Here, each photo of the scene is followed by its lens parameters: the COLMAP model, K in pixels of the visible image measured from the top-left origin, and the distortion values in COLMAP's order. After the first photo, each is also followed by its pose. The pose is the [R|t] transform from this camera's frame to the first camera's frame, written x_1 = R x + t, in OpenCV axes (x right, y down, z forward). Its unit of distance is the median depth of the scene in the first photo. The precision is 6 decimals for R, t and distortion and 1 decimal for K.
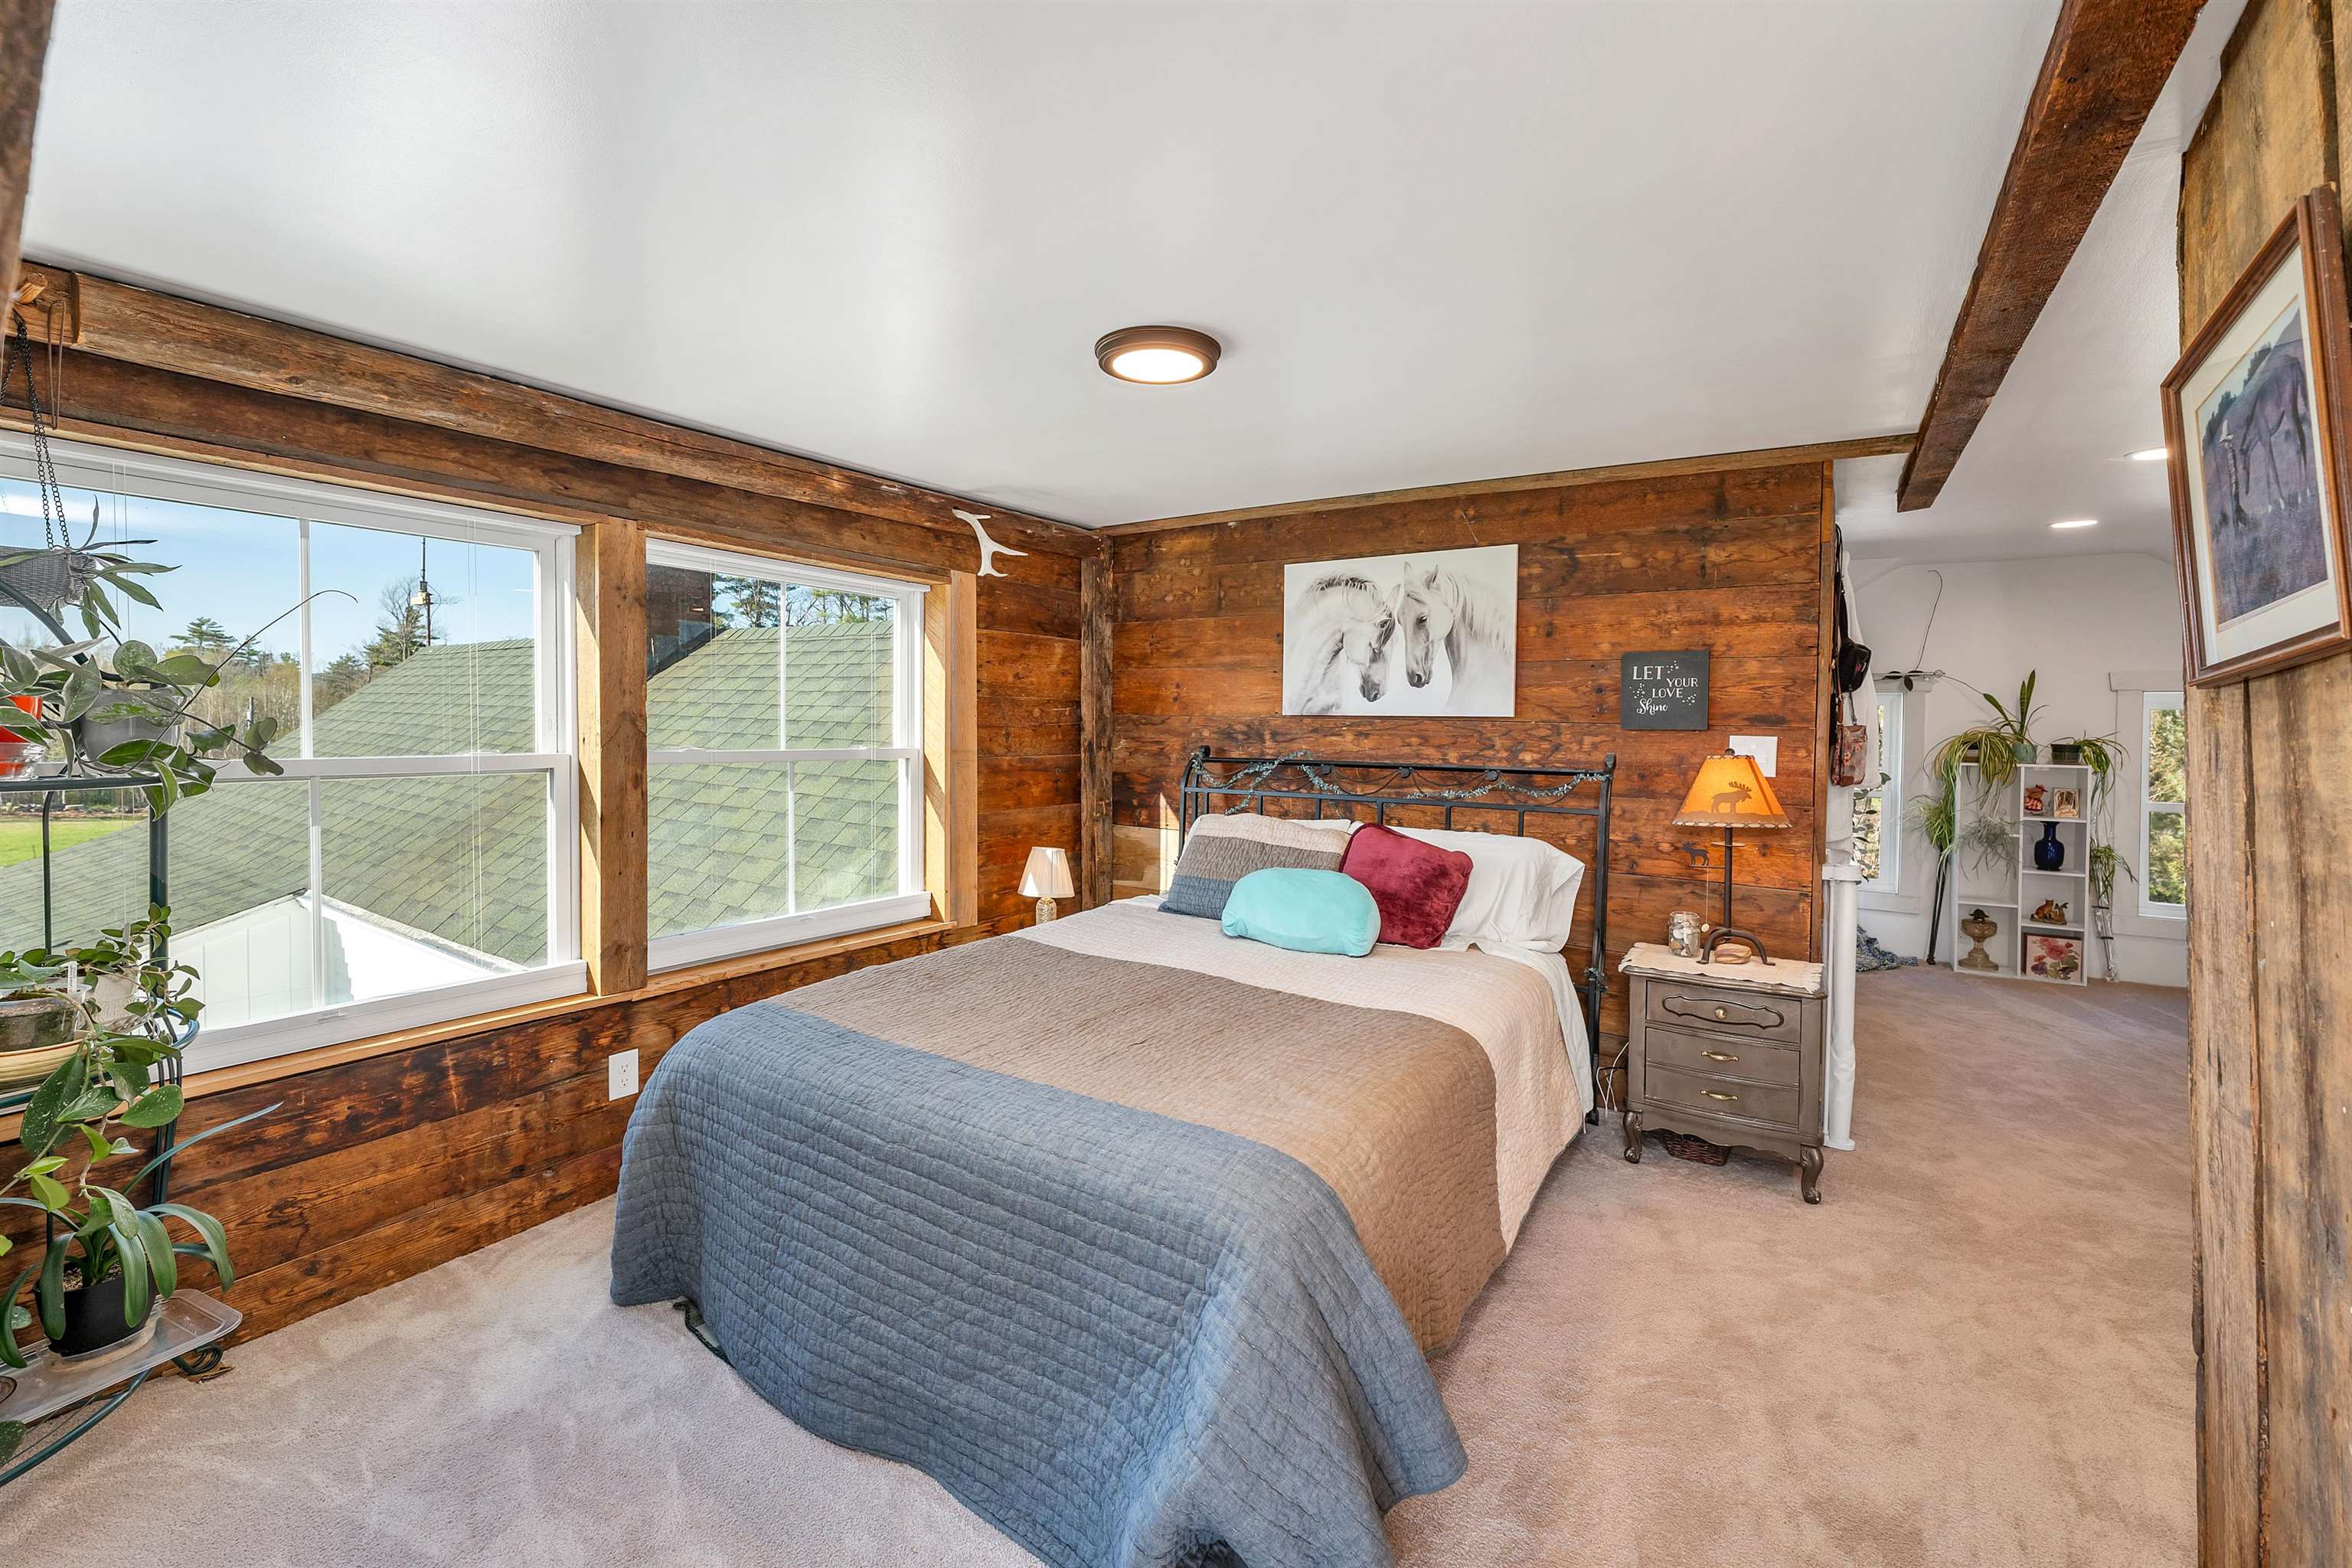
lens RADIAL K [[979.1, 0, 1165.5], [0, 979.1, 732.6], [0, 0, 1]] dist [-0.001598, -0.000190]
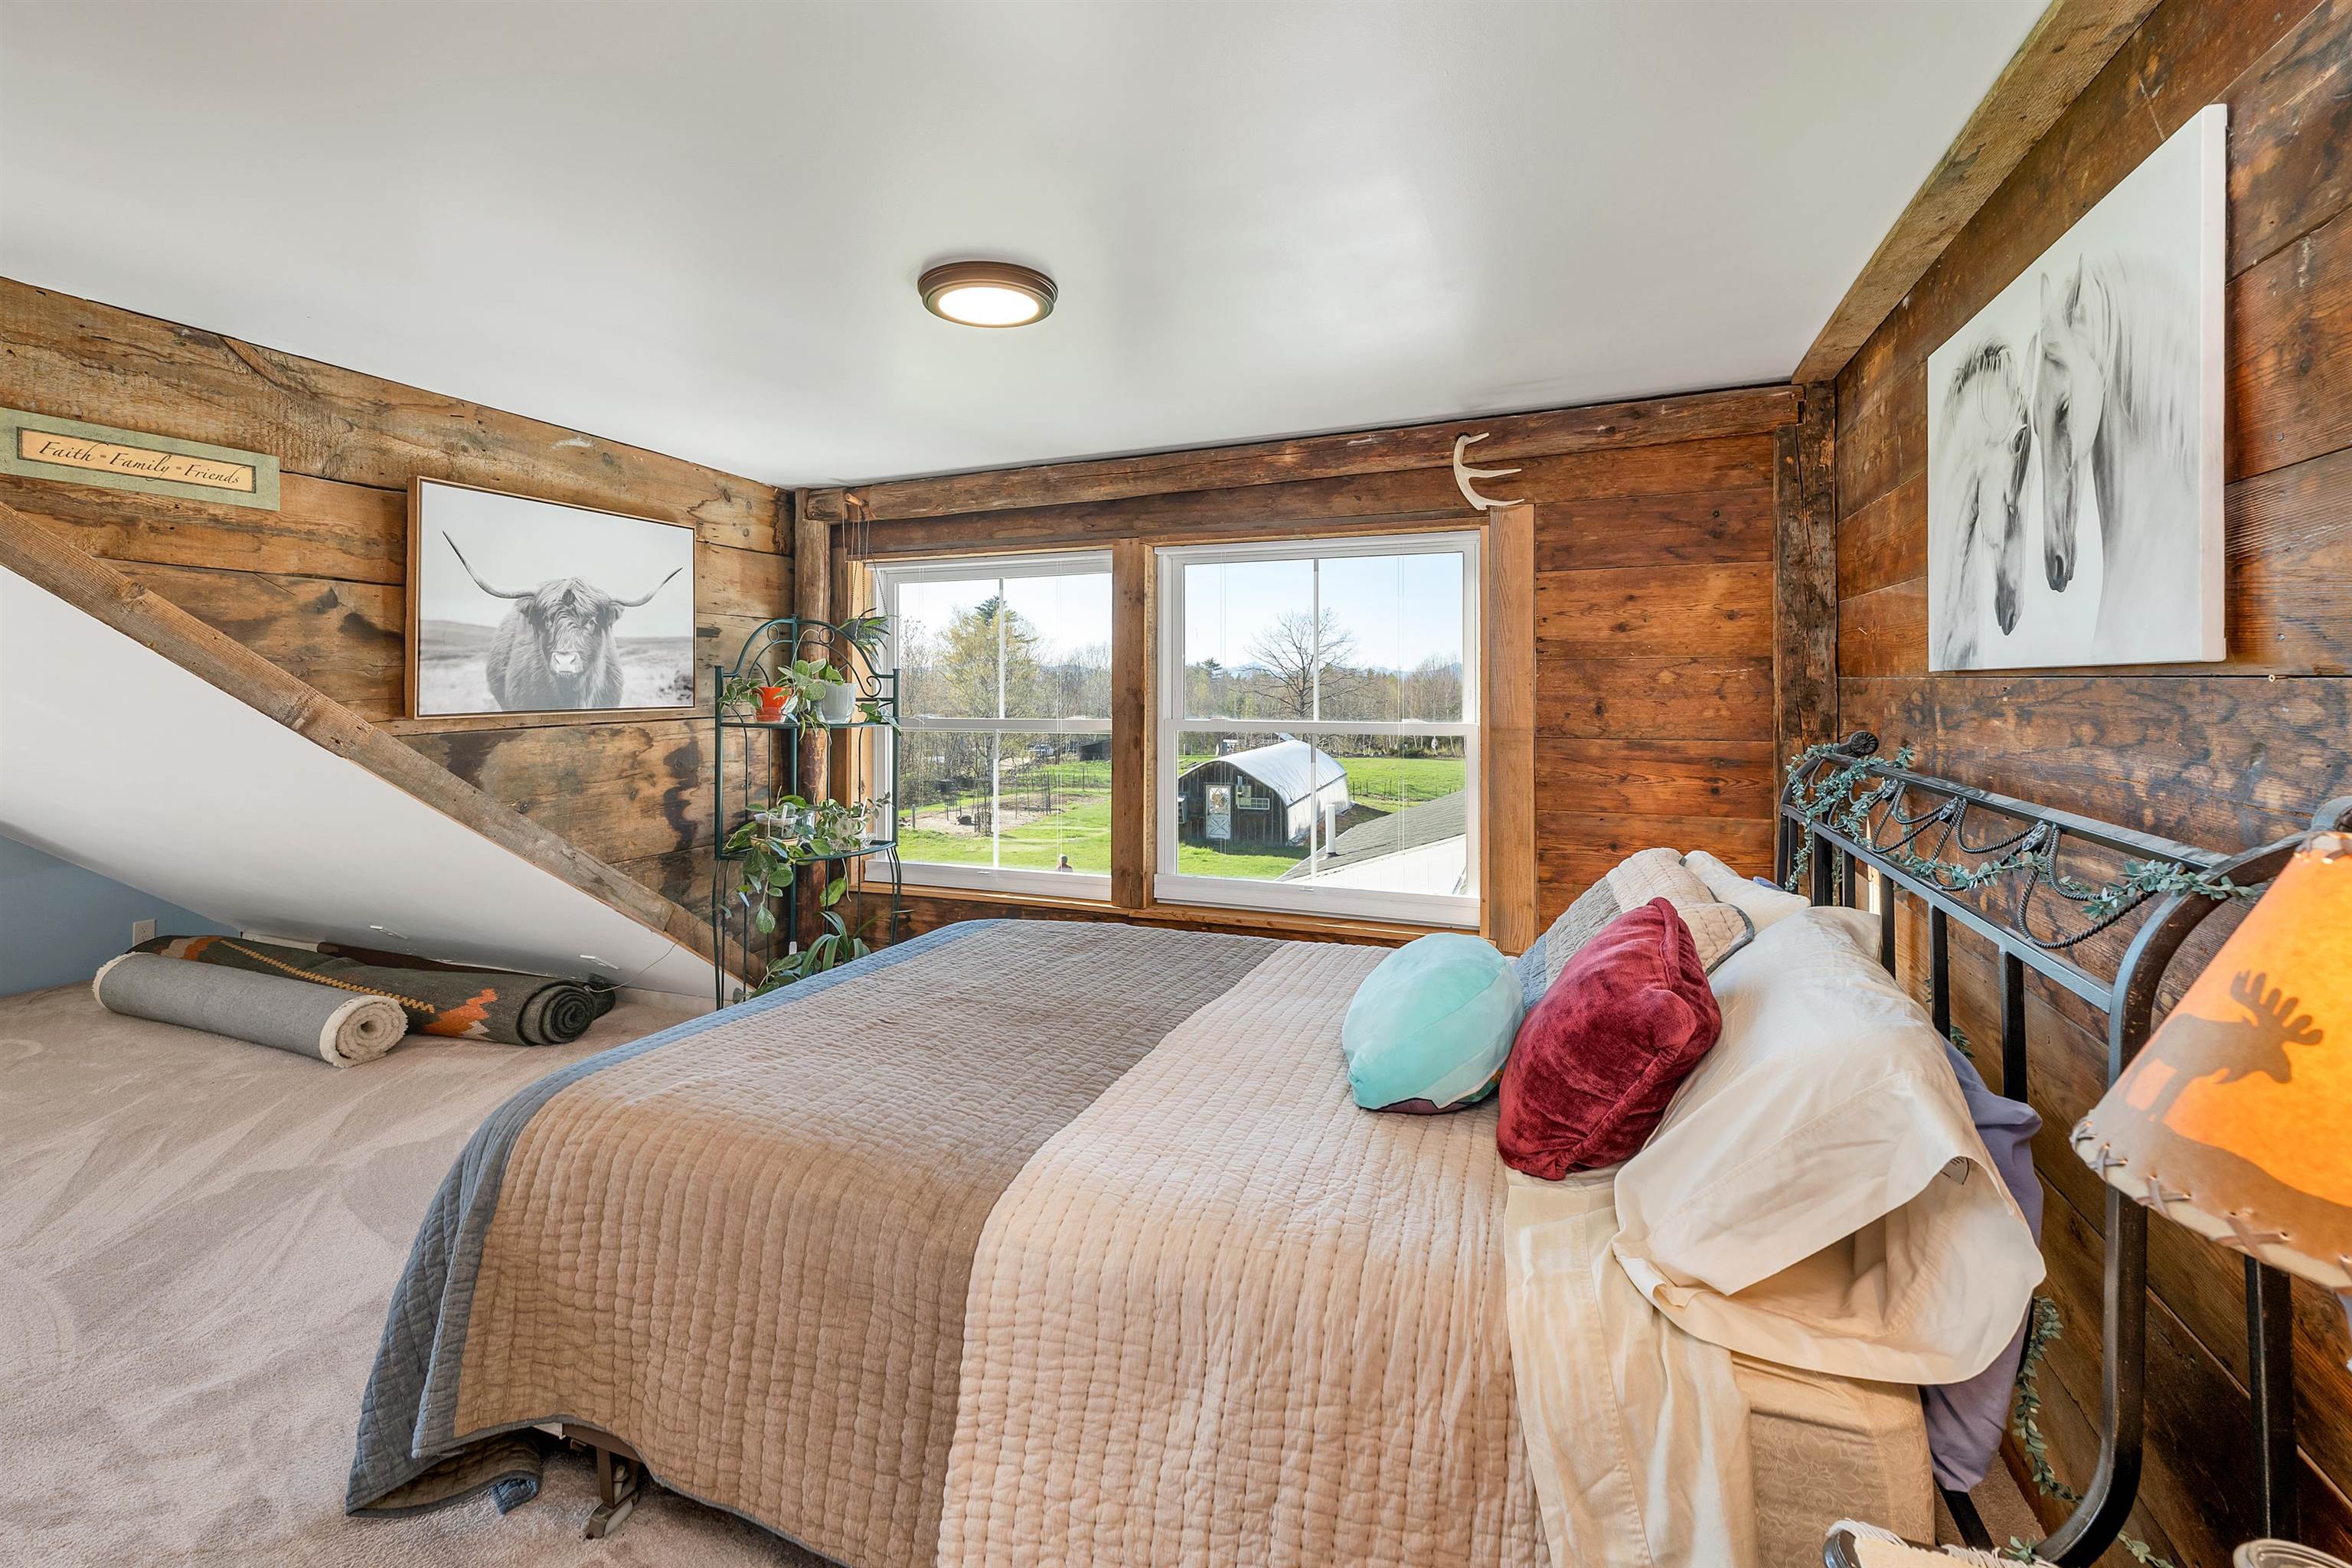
lens RADIAL K [[1011.3, 0, 1168.7], [0, 1011.3, 691.2], [0, 0, 1]] dist [-0.000274, 0.000158]
pose [[0.205388, -0.009724, -0.978632, 0.598066], [-0.004052, 0.999934, -0.010786, -0.001900], [0.978672, 0.006181, 0.205335, 0.610808]]
